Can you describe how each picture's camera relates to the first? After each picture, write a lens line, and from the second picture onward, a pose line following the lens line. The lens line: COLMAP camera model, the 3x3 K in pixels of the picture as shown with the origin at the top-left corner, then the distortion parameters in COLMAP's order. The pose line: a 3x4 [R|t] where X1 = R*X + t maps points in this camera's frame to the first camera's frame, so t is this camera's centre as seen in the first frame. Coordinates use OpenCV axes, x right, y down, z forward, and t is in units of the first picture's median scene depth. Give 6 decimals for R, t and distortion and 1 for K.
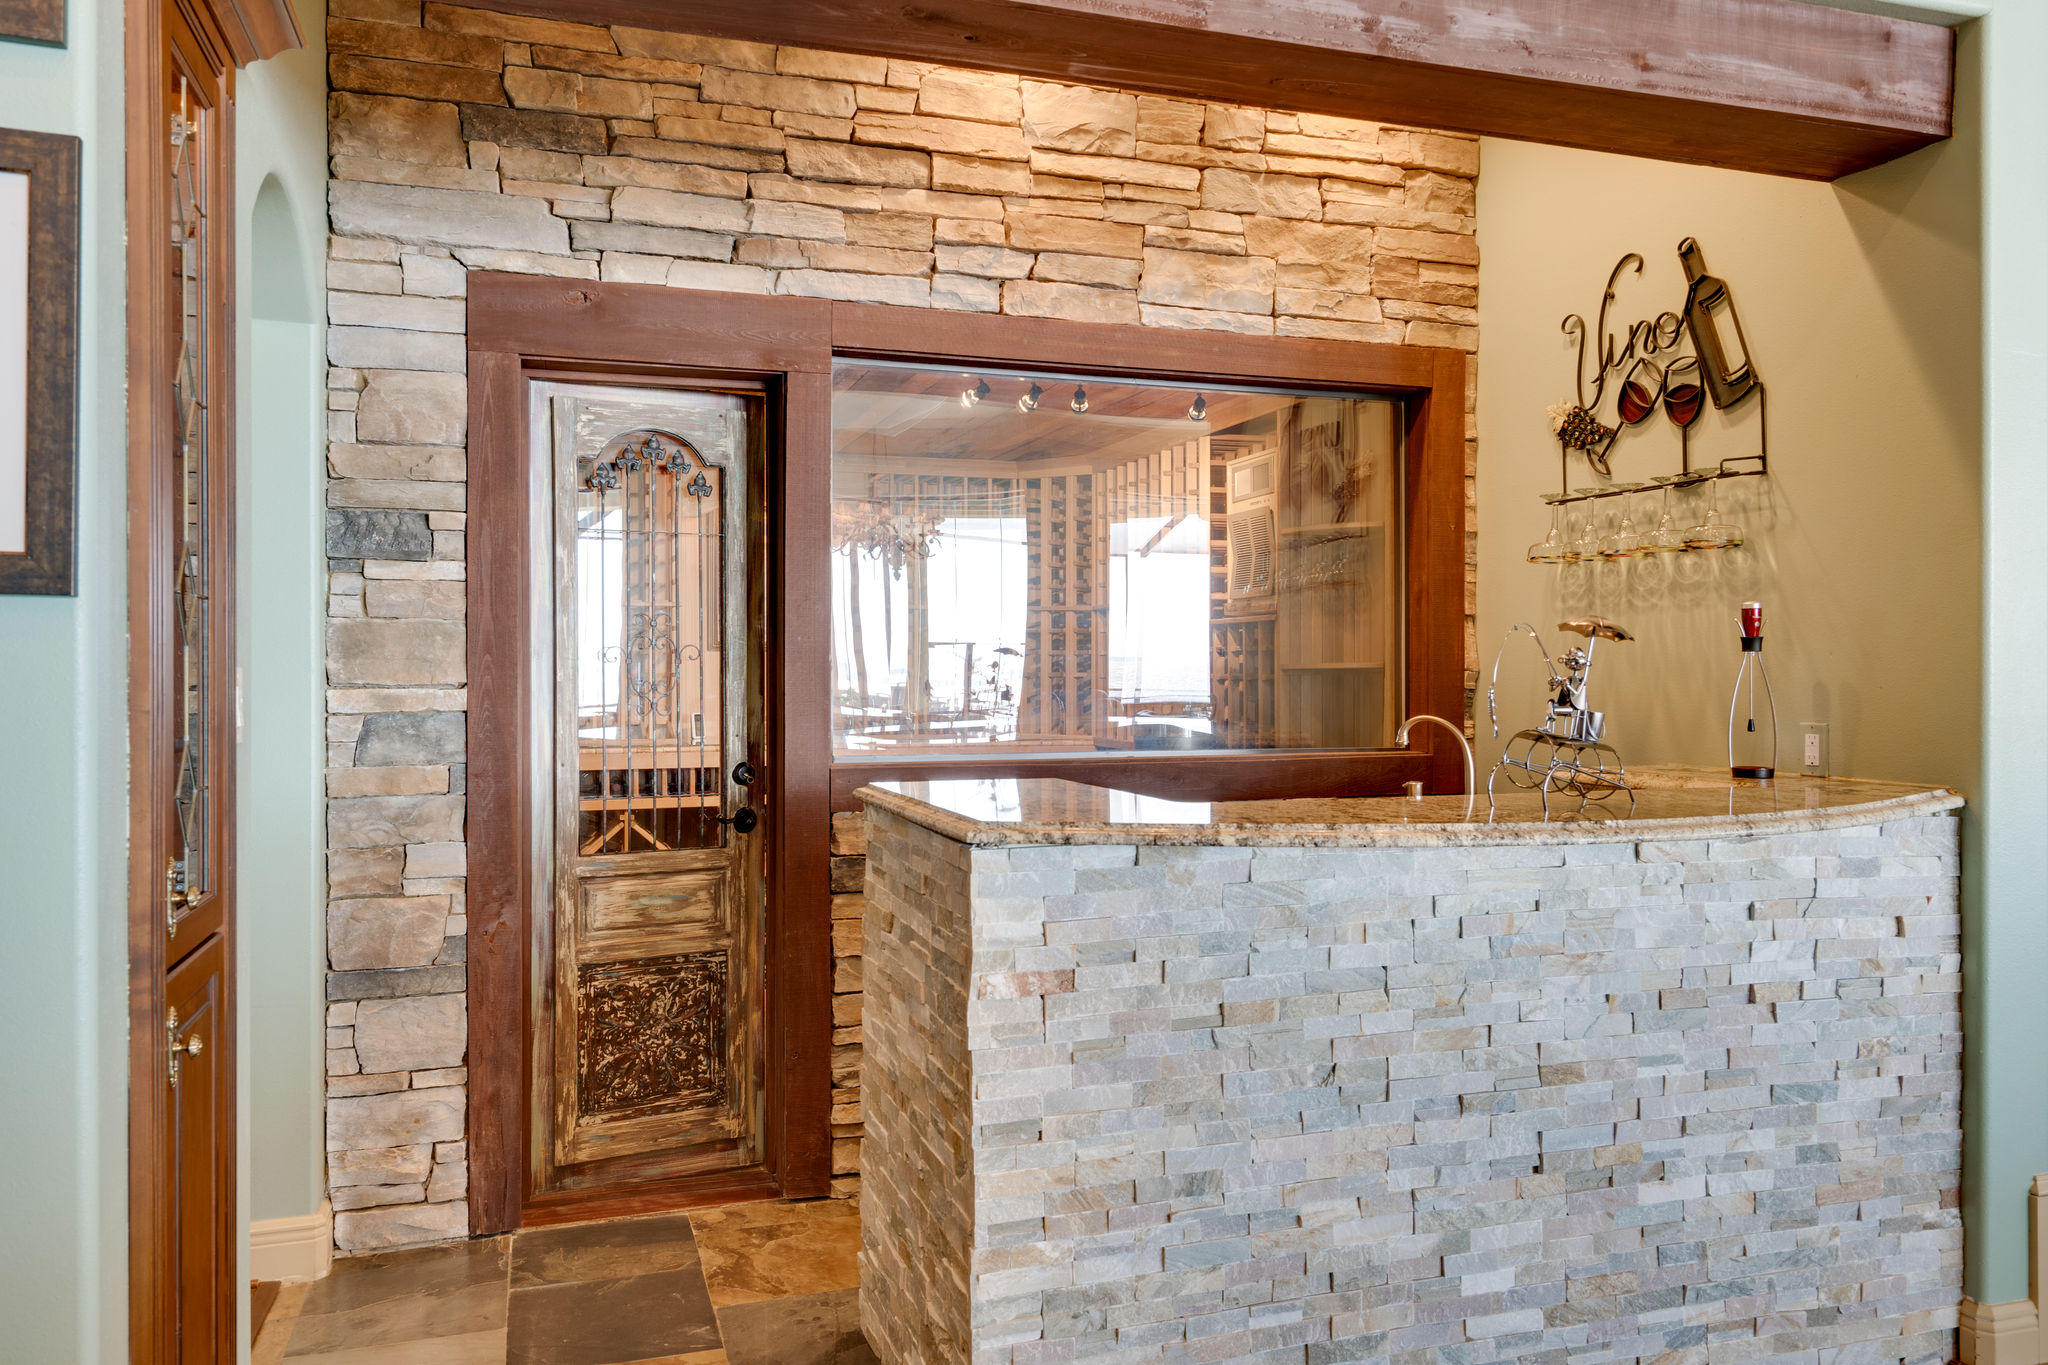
lens RADIAL K [[1478.6, 0, 1027.9], [0, 1478.6, 680.4], [0, 0, 1]] dist [0.014435, -0.006800]
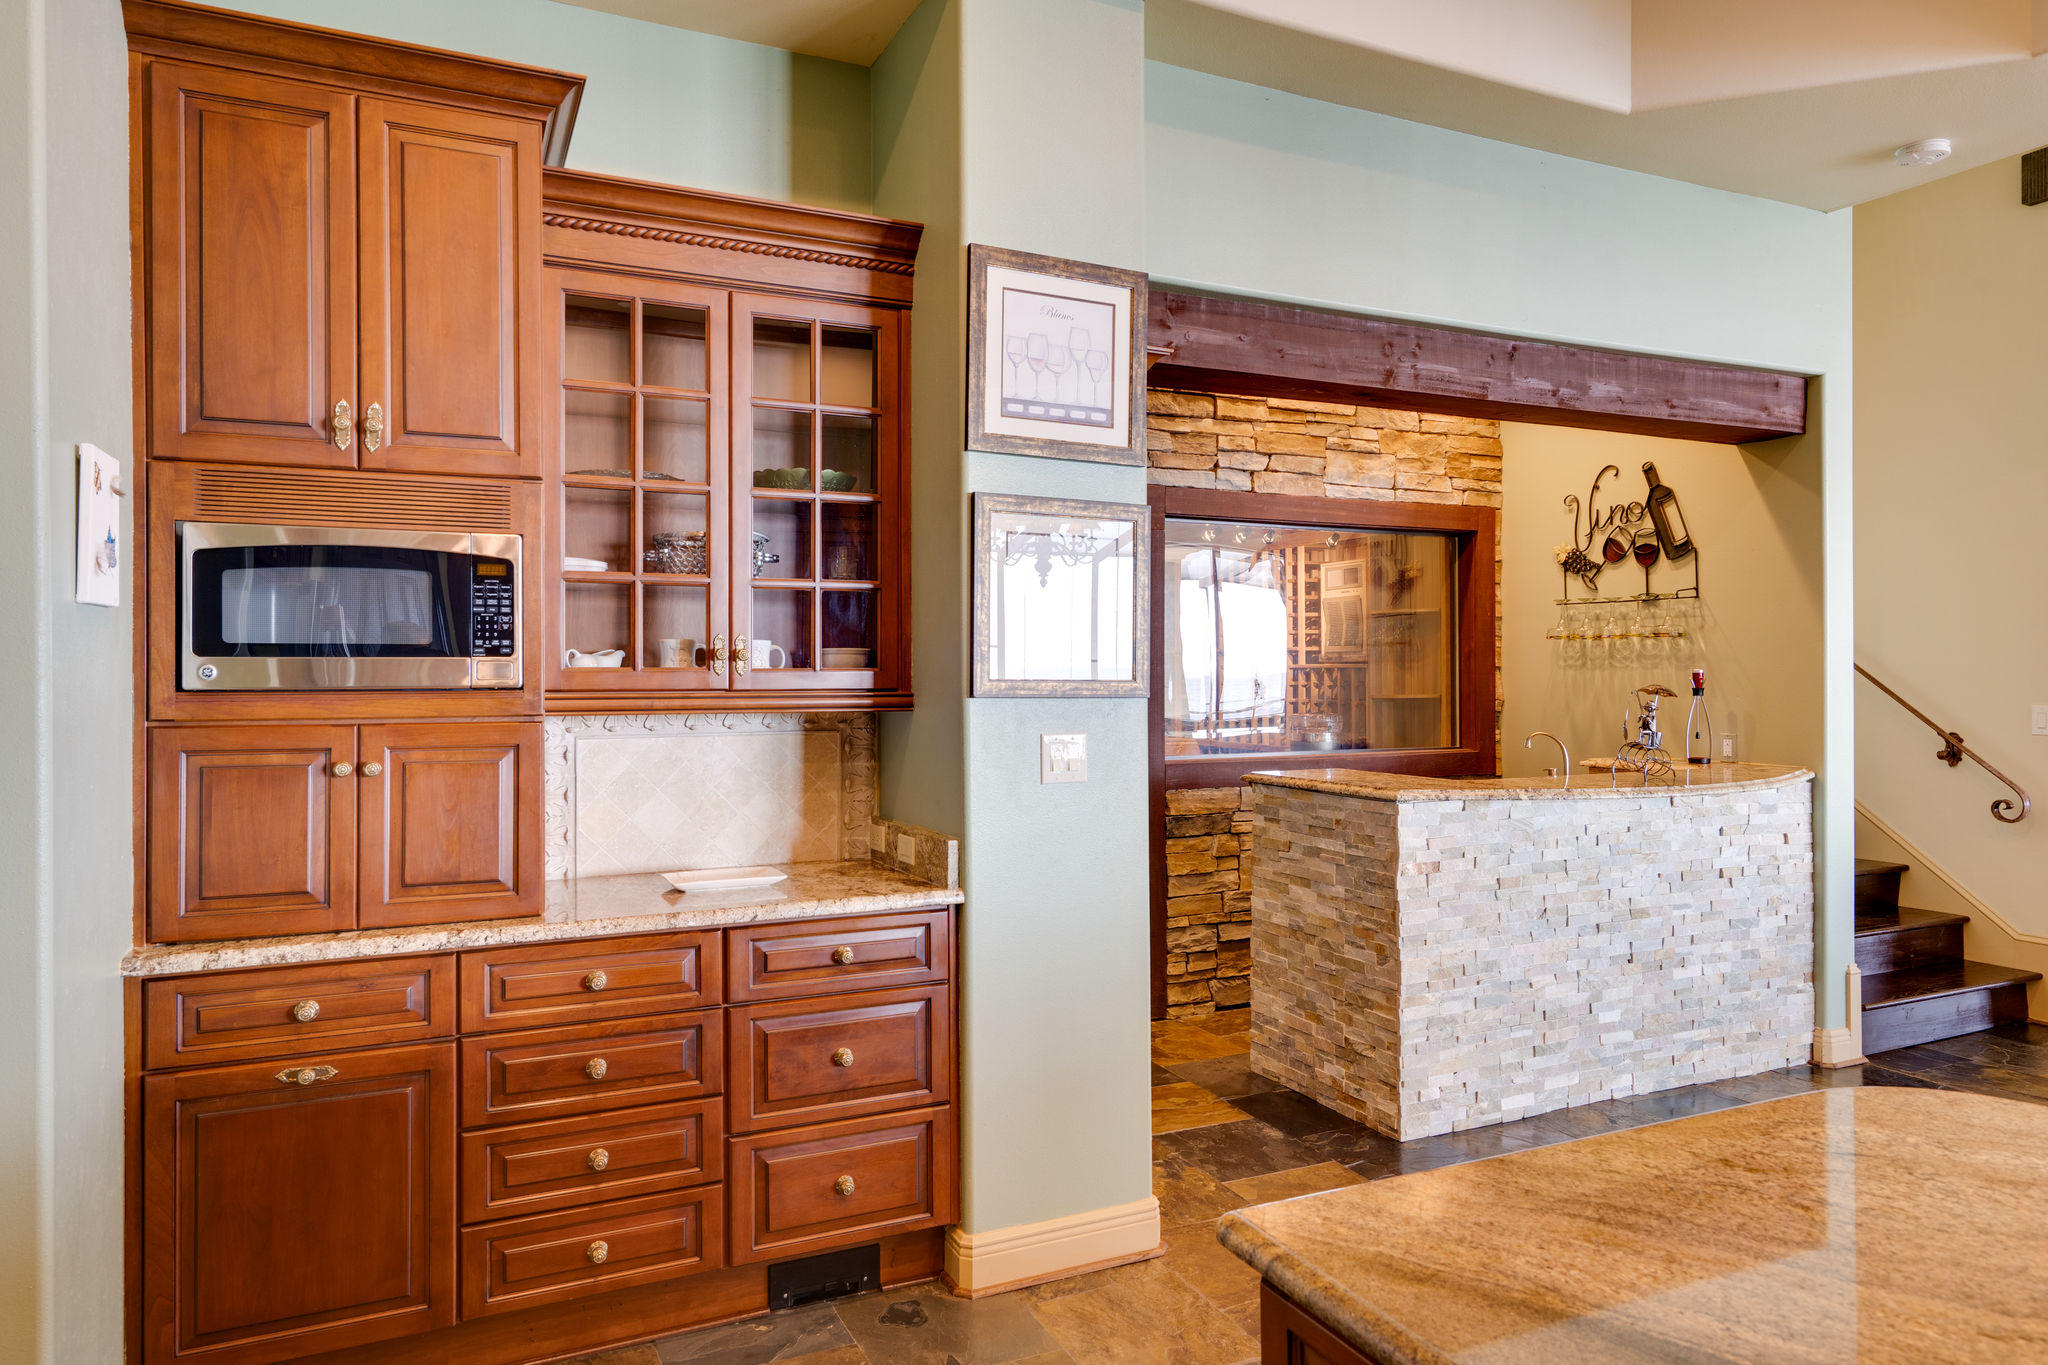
lens RADIAL K [[1304.4, 0, 1022.2], [0, 1304.4, 679.9], [0, 0, 1]] dist [0.013944, -0.004159]
pose [[0.992894, -0.004178, 0.118929, -0.591260], [0.004213, 0.999991, -0.000049, -0.046195], [-0.118928, 0.000550, 0.992903, -0.571212]]
